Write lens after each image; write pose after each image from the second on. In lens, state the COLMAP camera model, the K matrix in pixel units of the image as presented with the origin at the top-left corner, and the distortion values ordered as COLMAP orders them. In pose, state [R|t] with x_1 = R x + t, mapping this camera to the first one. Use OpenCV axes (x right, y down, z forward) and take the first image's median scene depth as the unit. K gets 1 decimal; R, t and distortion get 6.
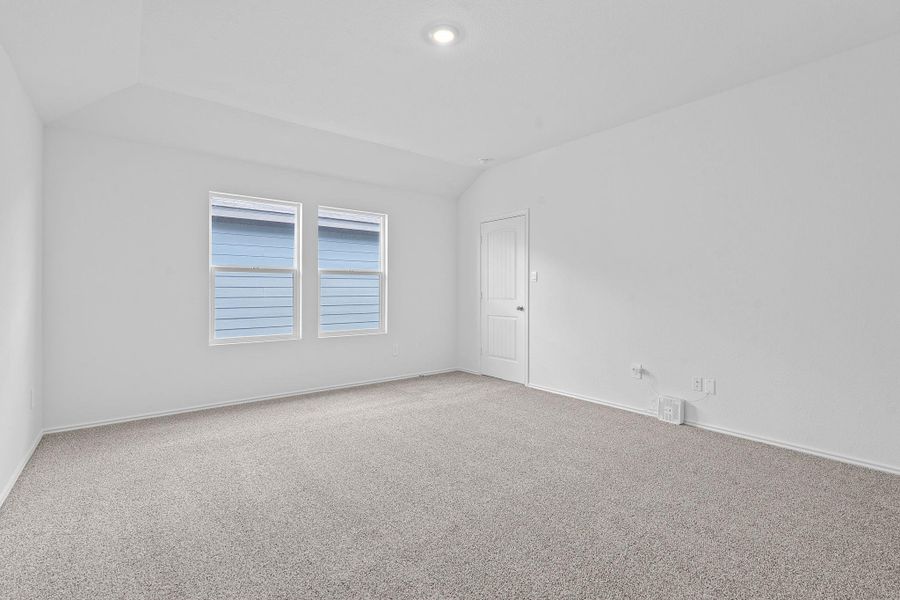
lens RADIAL K [[407.6, 0, 449.9], [0, 407.6, 290.5], [0, 0, 1]] dist [-0.008537, -0.000397]
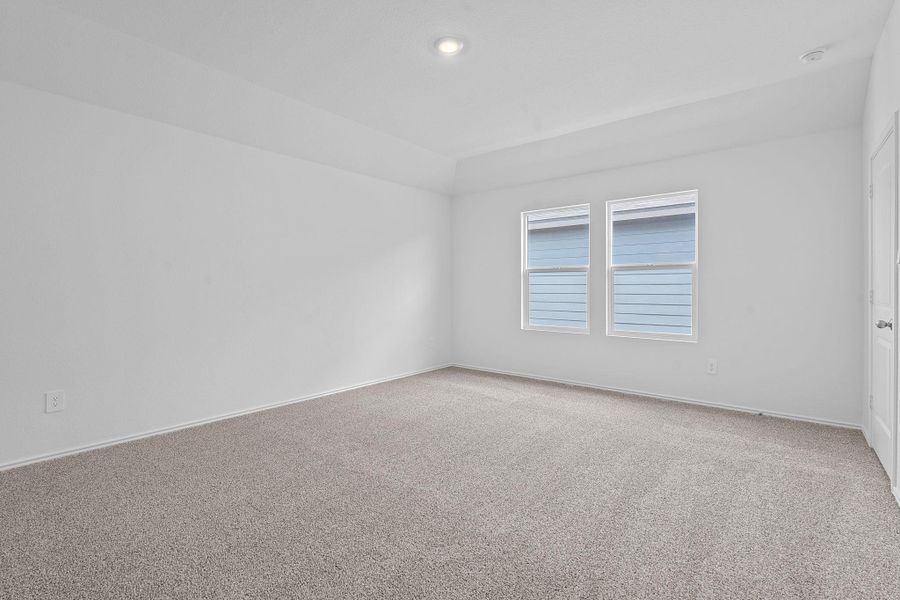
lens RADIAL K [[397.3, 0, 450.3], [0, 397.3, 285.9], [0, 0, 1]] dist [-0.002302, -0.000152]
pose [[0.228847, -0.004385, -0.973452, 0.508760], [0.000994, 0.999990, -0.004271, 0.000216], [0.973462, 0.000010, 0.228850, 0.395566]]
